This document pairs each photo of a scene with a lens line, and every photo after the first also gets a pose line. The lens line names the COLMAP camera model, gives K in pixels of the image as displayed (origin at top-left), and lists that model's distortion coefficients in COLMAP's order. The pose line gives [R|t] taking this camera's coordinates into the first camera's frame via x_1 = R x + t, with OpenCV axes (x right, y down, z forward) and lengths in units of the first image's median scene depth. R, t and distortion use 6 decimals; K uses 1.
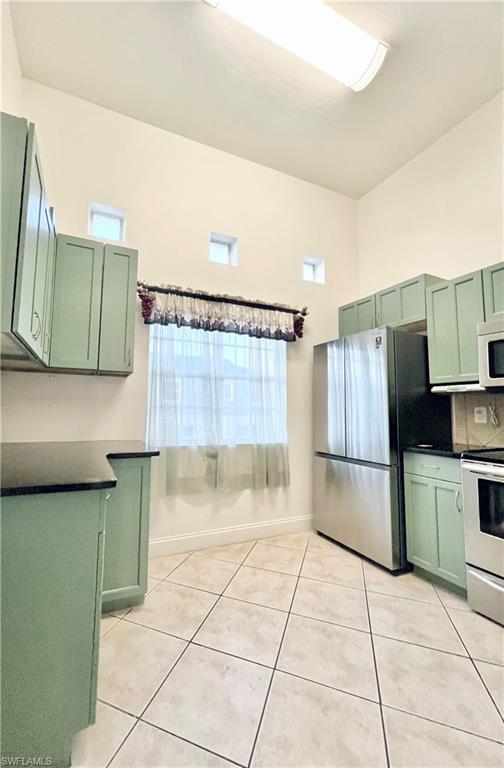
lens RADIAL K [[313.3, 0, 251.1], [0, 313.3, 382.2], [0, 0, 1]] dist [0.002673, 0.000042]
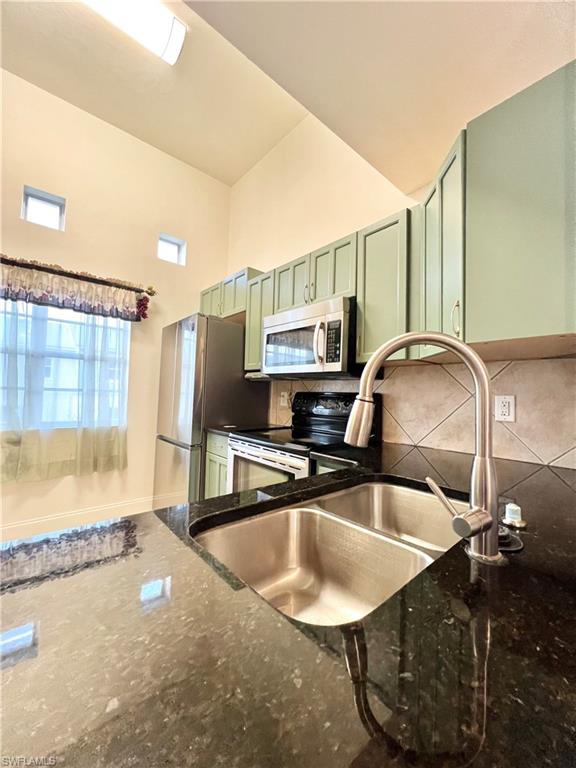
lens RADIAL K [[307.1, 0, 289.6], [0, 307.1, 384.9], [0, 0, 1]] dist [-0.002332, -0.000156]
pose [[0.952222, 0.022184, 0.304599, 0.323034], [-0.040237, 0.997777, 0.053120, -0.005392], [-0.302744, -0.062838, 0.950998, -0.054790]]
